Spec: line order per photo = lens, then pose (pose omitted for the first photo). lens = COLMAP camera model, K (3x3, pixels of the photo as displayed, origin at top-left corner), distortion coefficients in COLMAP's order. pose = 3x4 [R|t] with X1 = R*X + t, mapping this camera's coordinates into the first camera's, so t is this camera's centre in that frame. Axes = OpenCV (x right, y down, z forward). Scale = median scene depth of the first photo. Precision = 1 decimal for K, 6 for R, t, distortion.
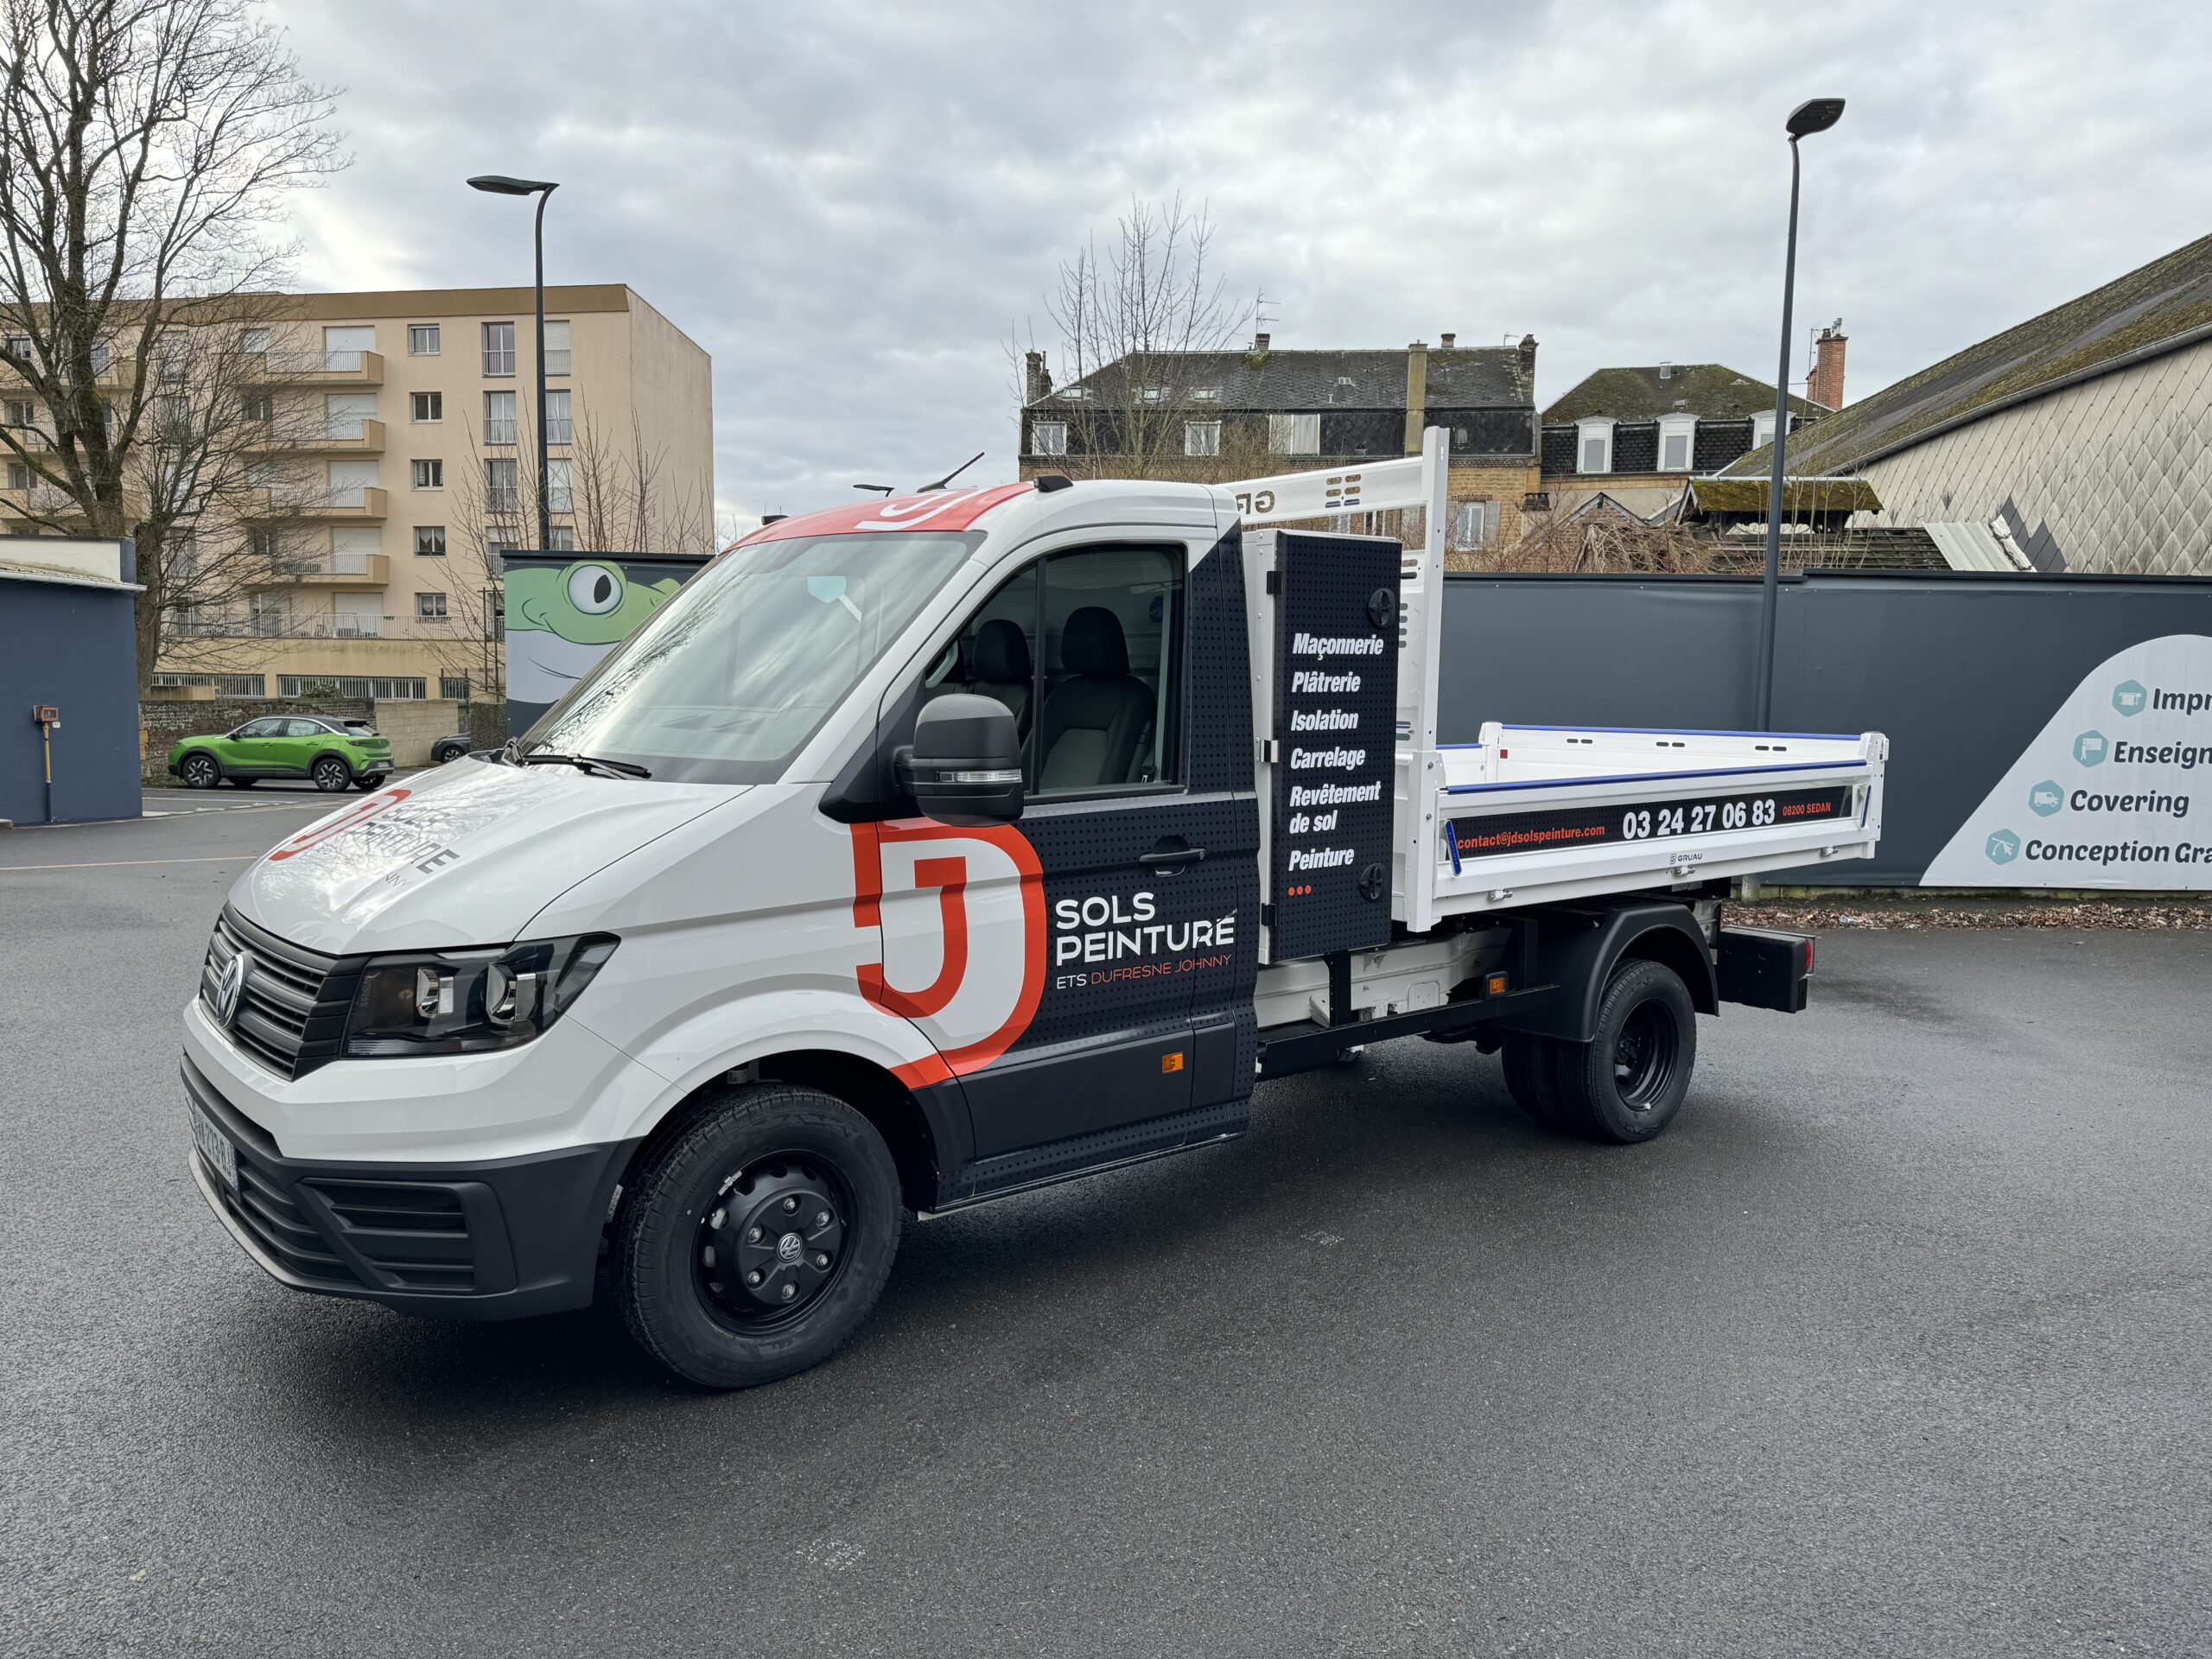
lens RADIAL K [[1555.1, 0, 1103.7], [0, 1555.1, 849.9], [0, 0, 1]] dist [0.040450, -0.056110]
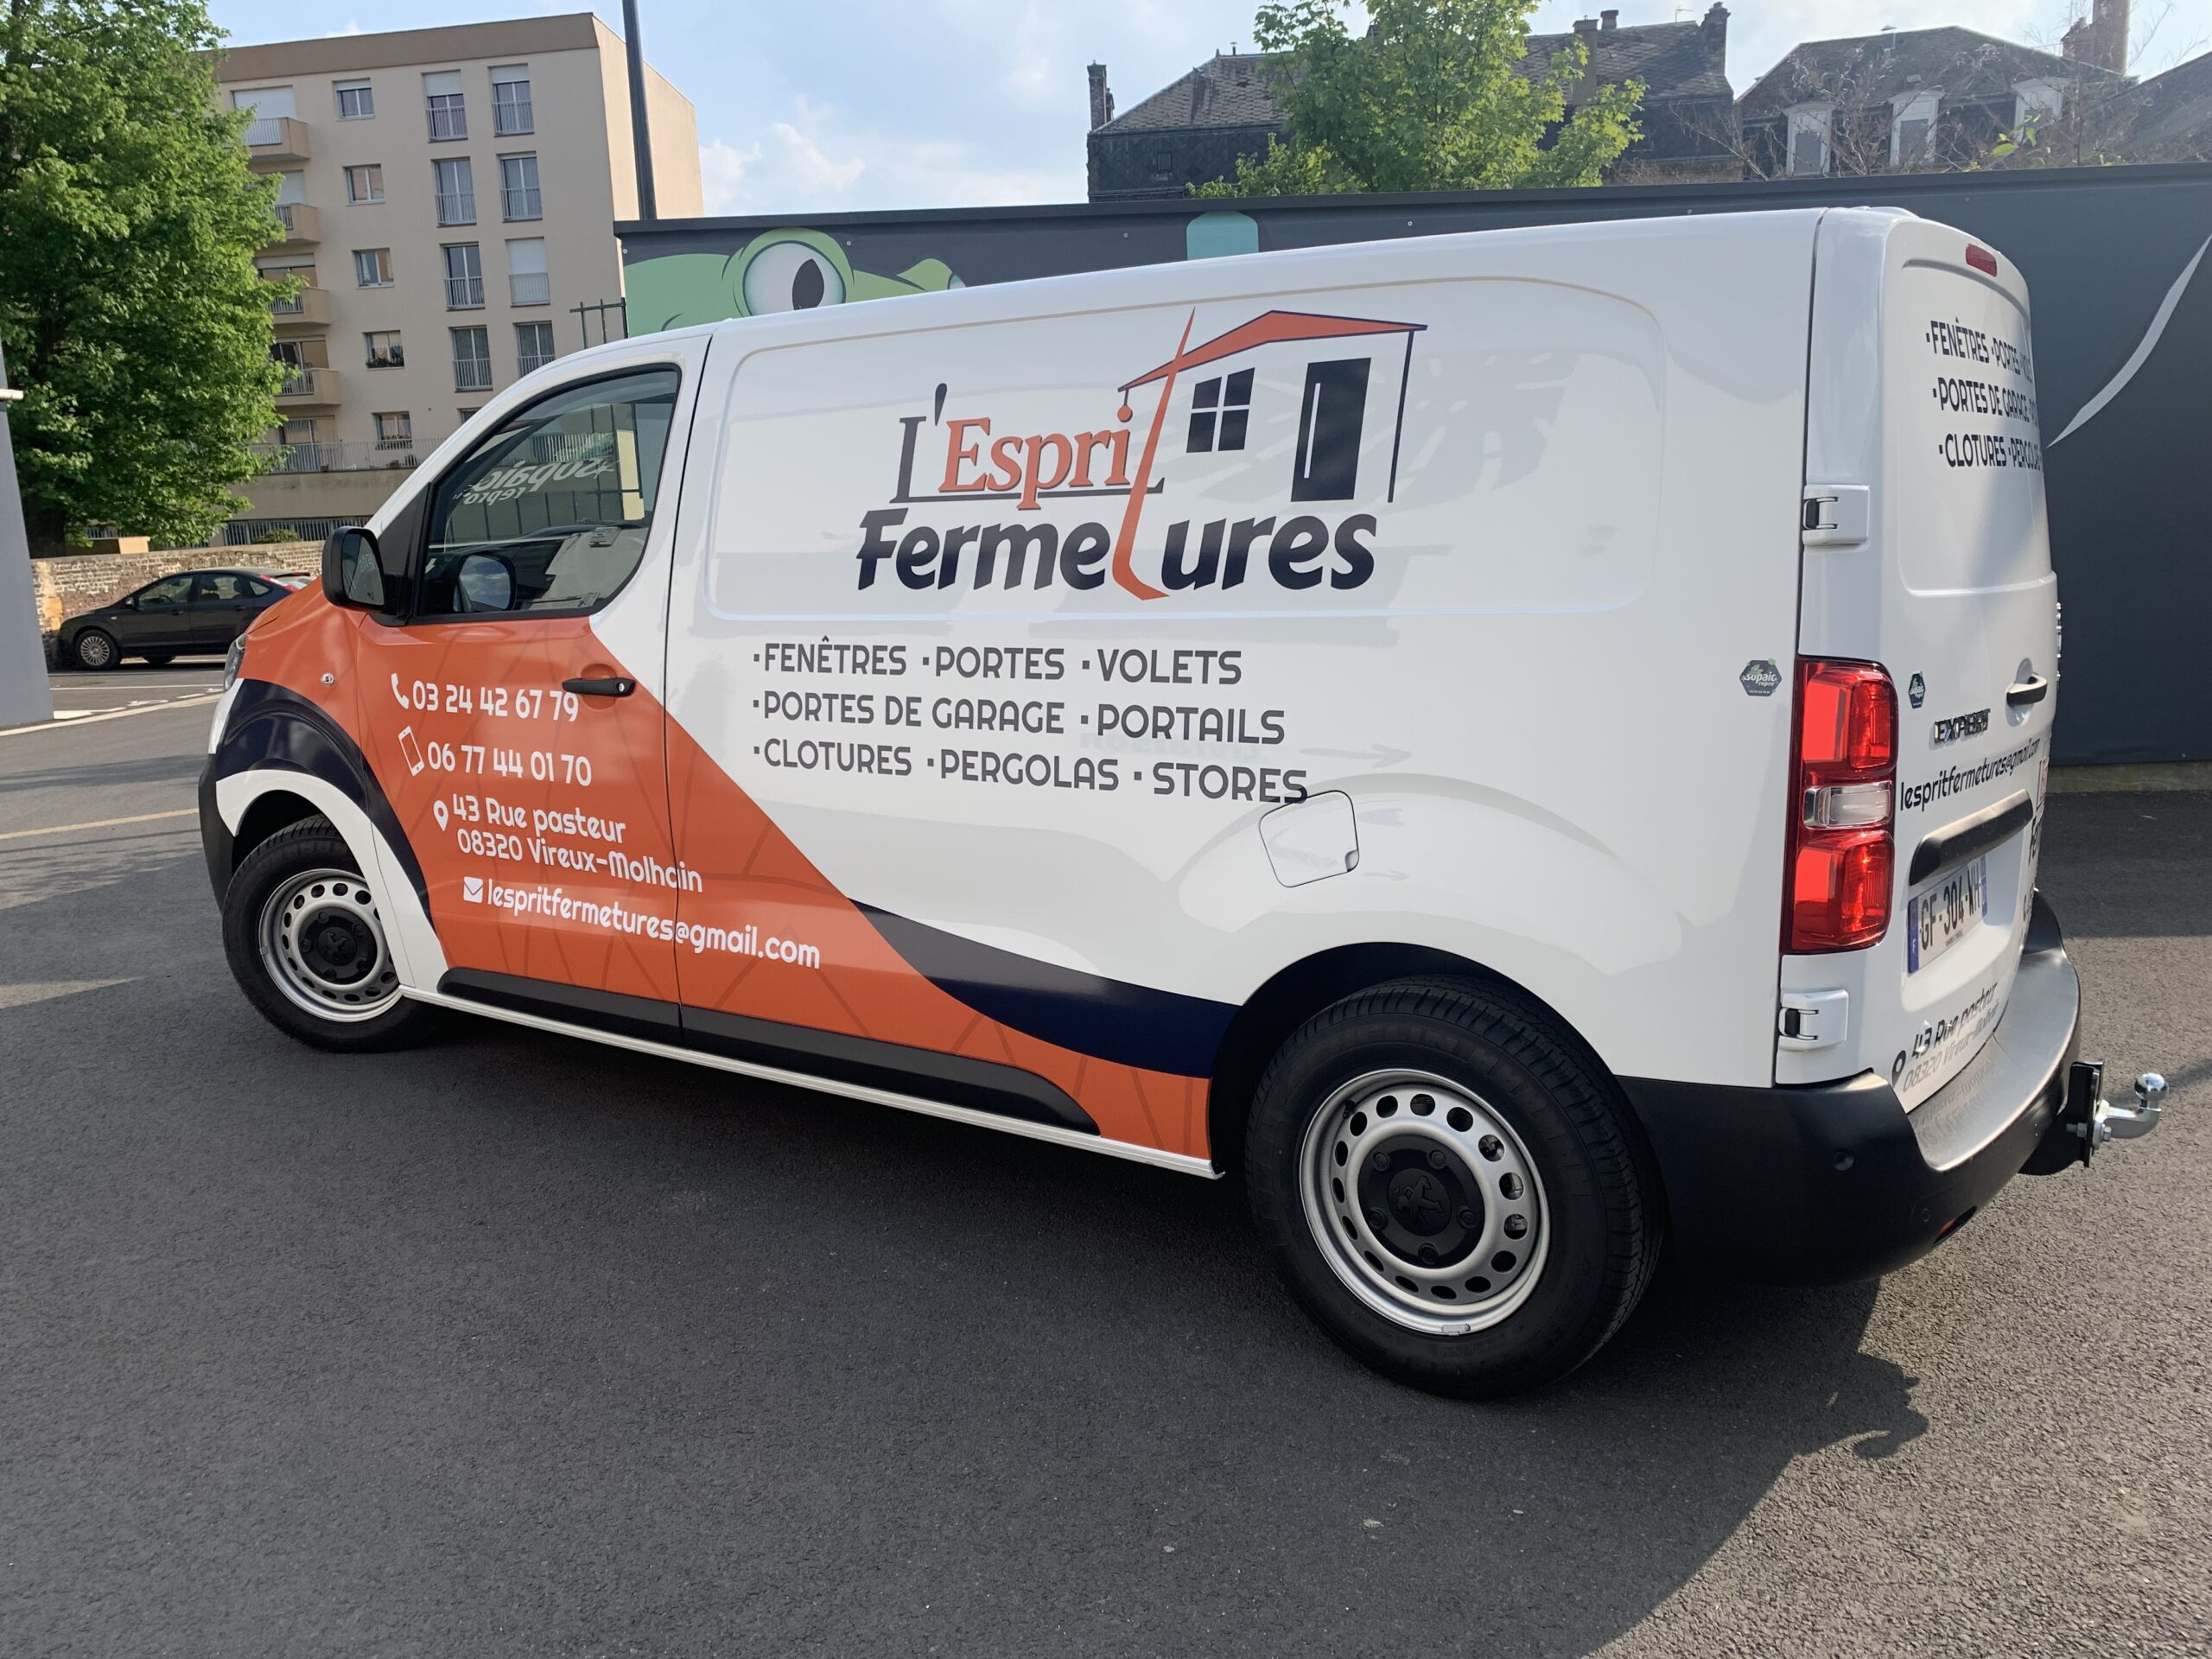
lens RADIAL K [[1678.6, 0, 1084.2], [0, 1678.6, 831.8], [0, 0, 1]] dist [0.012692, -0.006012]
pose [[0.998386, -0.050156, -0.026627, -0.047359], [0.052497, 0.993992, 0.096042, -0.007249], [0.021650, -0.097285, 0.995021, 0.089321]]
